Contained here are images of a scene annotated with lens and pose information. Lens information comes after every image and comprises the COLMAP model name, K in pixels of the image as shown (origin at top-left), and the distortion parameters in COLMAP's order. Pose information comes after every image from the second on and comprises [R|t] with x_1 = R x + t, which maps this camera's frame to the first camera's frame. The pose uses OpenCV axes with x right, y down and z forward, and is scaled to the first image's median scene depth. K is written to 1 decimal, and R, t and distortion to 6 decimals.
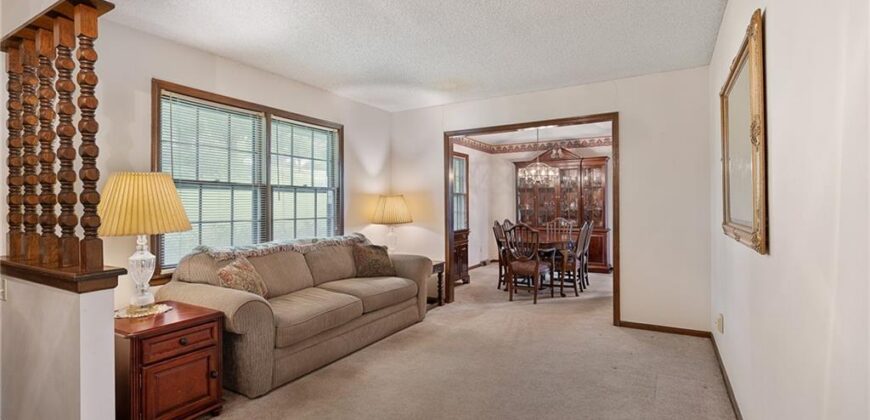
lens RADIAL K [[404.6, 0, 426.1], [0, 404.6, 194.1], [0, 0, 1]] dist [-0.002301, 0.000296]
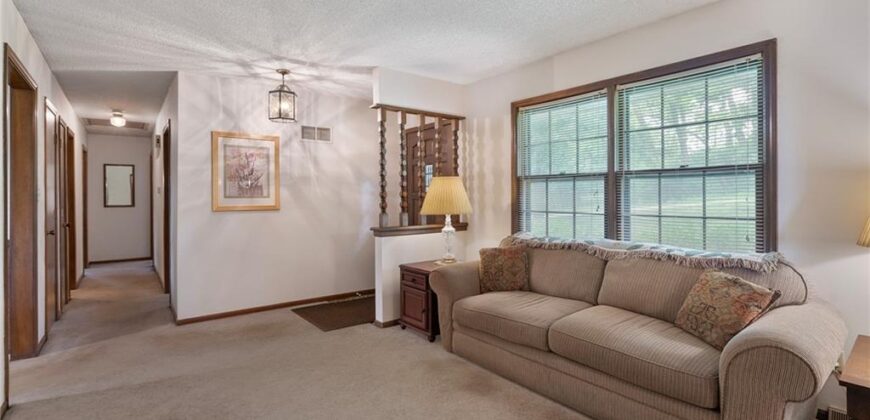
lens RADIAL K [[404.6, 0, 426.1], [0, 404.6, 194.1], [0, 0, 1]] dist [-0.002301, 0.000296]
pose [[-0.370371, -0.000238, -0.928884, 0.968558], [0.032758, 0.999375, -0.013317, 0.038028], [0.928306, -0.035360, -0.370132, 1.749967]]
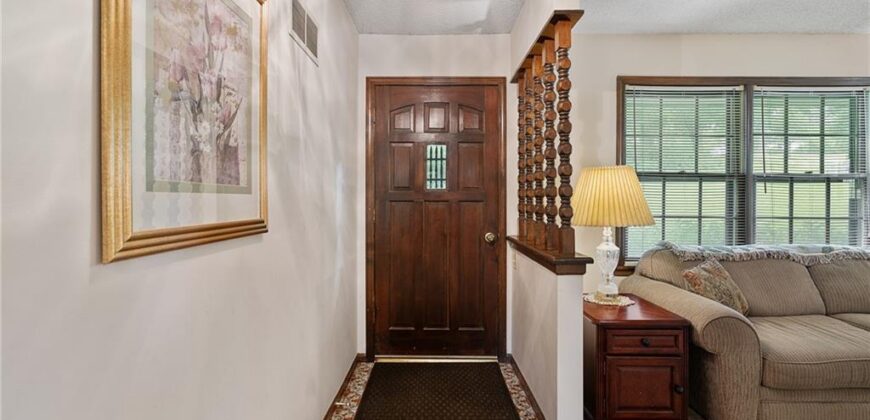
lens RADIAL K [[396.0, 0, 433.4], [0, 396.0, 208.7], [0, 0, 1]] dist [-0.004100, 0.000323]
pose [[0.510685, 0.026488, -0.859360, -0.055438], [0.017457, 0.999000, 0.041167, 0.005074], [0.859591, -0.036025, 0.509711, 0.093564]]
